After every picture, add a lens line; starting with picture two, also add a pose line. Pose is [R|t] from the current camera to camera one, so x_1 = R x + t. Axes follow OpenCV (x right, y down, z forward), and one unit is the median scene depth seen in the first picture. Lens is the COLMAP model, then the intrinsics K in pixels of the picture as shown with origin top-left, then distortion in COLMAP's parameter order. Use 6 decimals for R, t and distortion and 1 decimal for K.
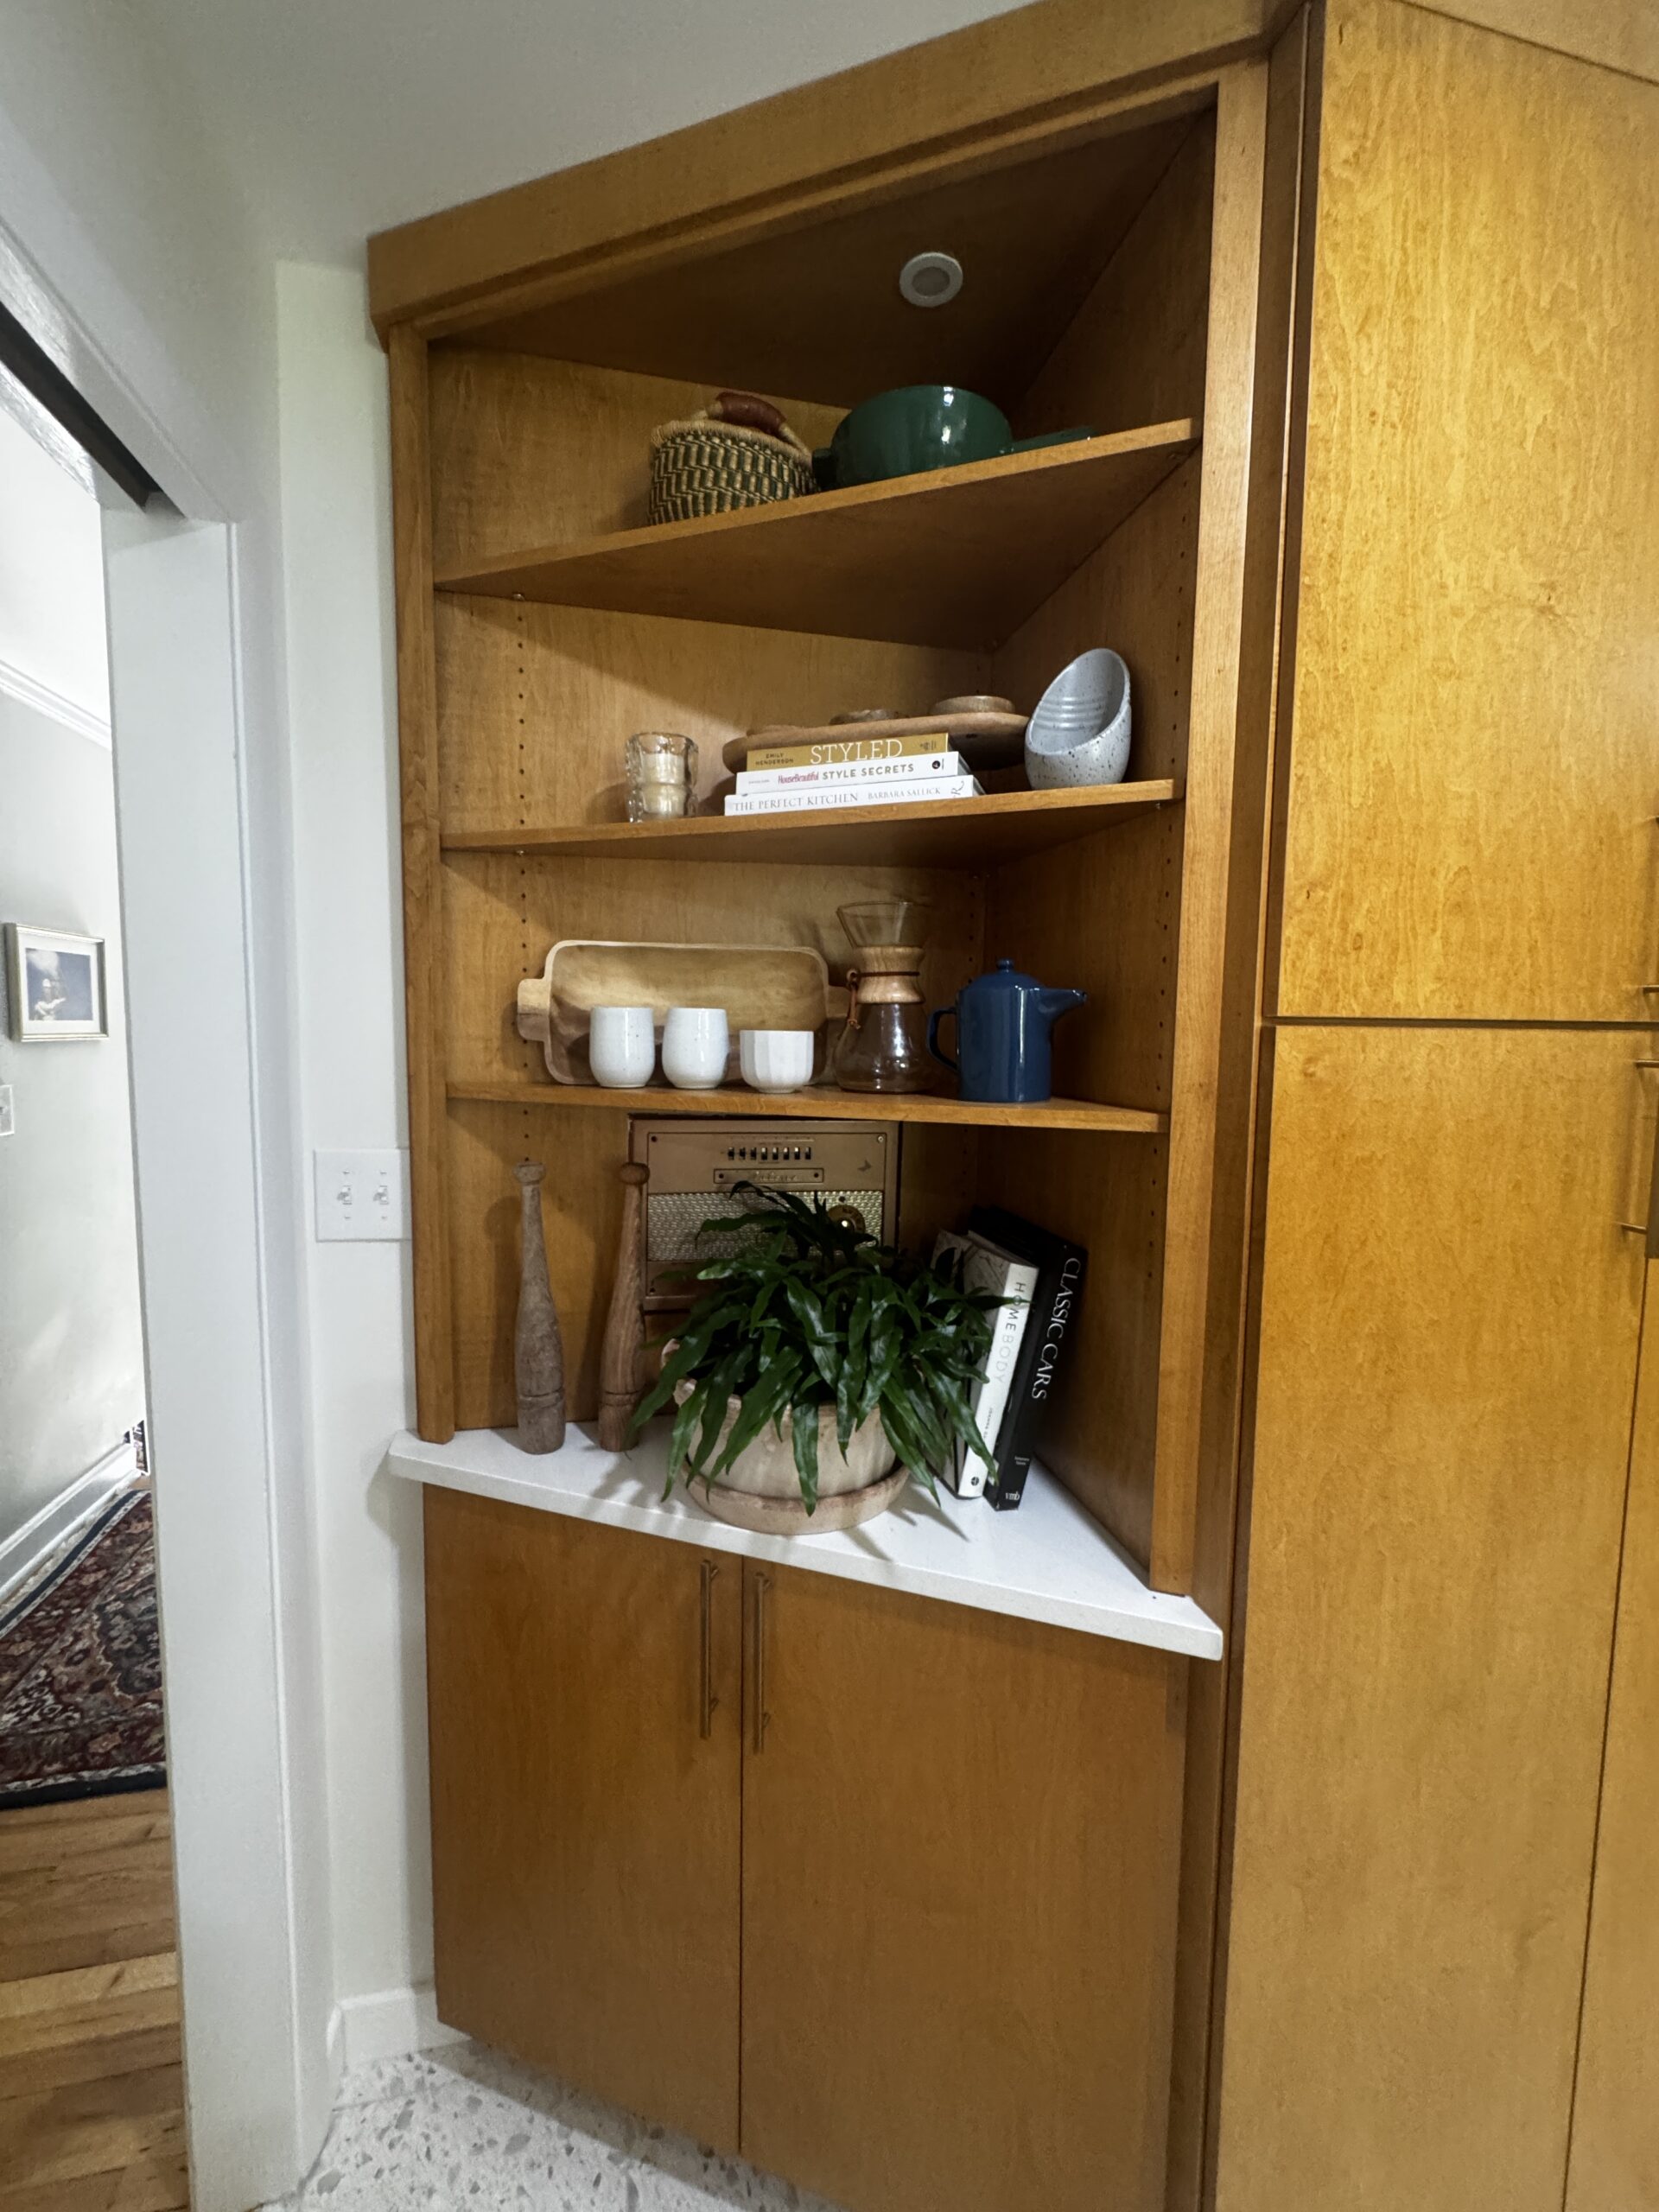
lens RADIAL K [[876.3, 0, 827.6], [0, 876.3, 1103.6], [0, 0, 1]] dist [-0.004503, 0.000519]
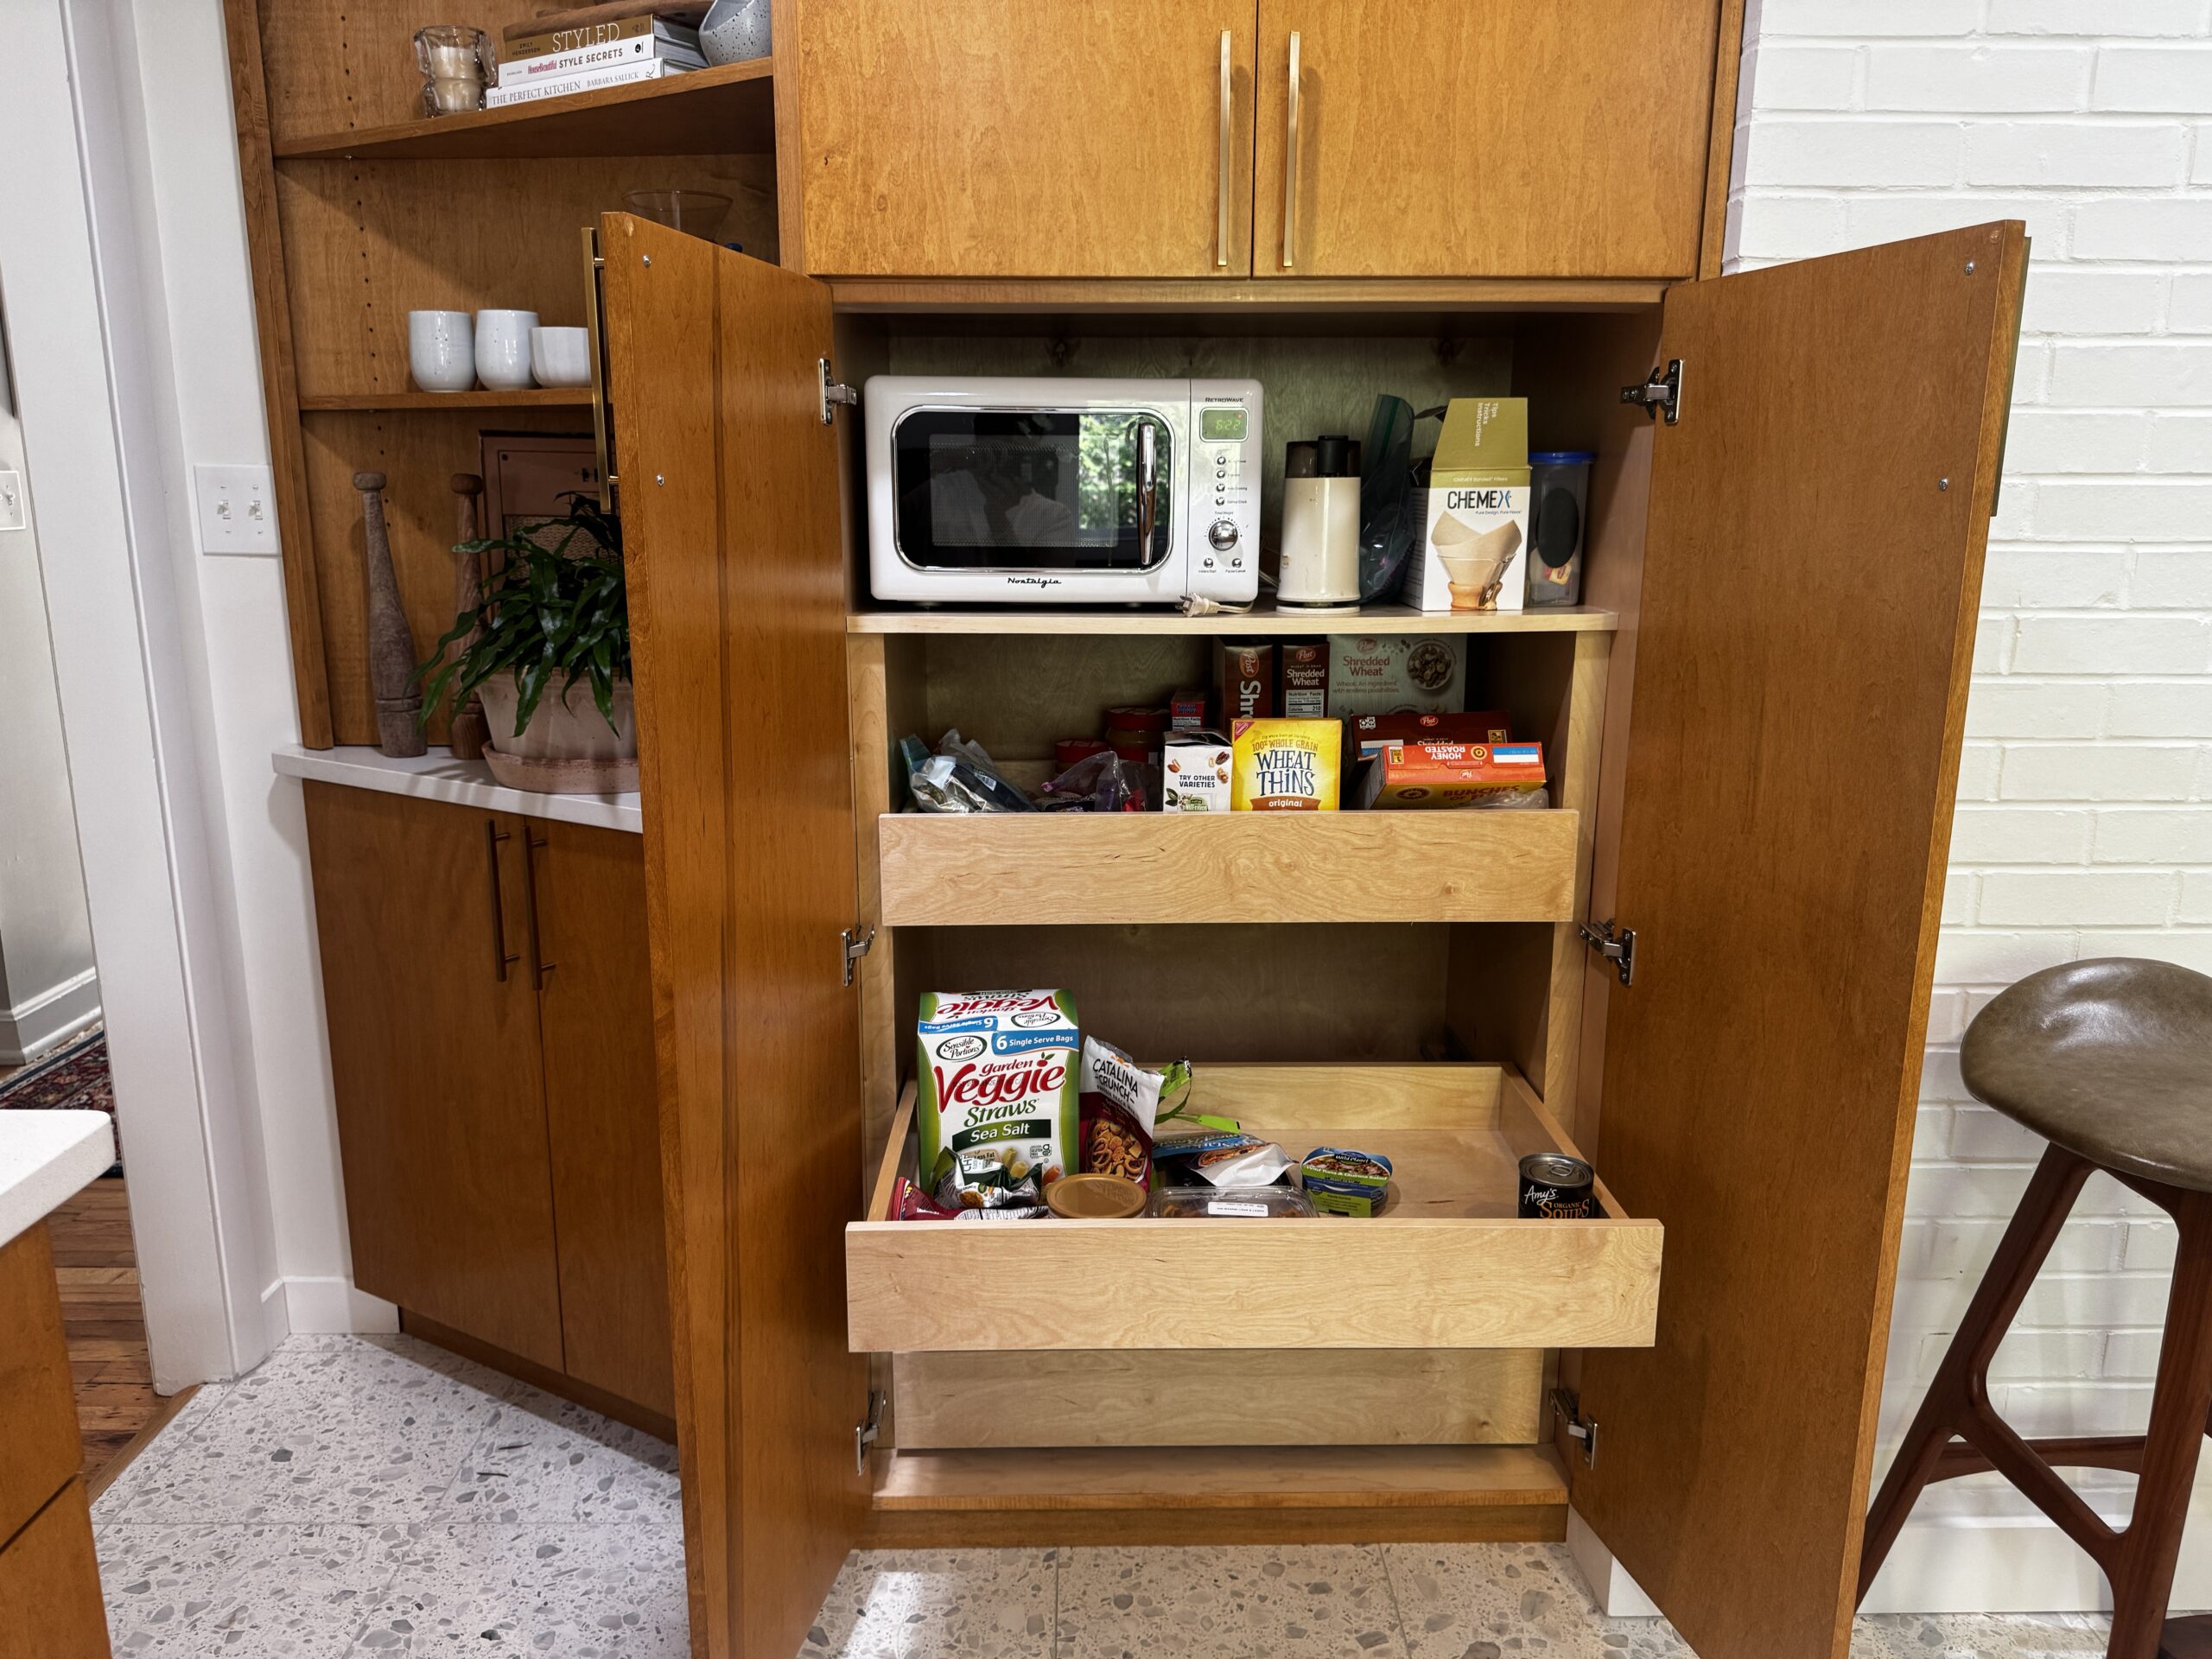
lens RADIAL K [[1568.1, 0, 1092.0], [0, 1568.1, 837.9], [0, 0, 1]] dist [0.007900, -0.013725]
pose [[0.978395, 0.038723, -0.203086, 1.066832], [-0.010250, 0.990180, 0.139420, 0.274253], [0.206491, -0.134326, 0.969184, -0.815692]]
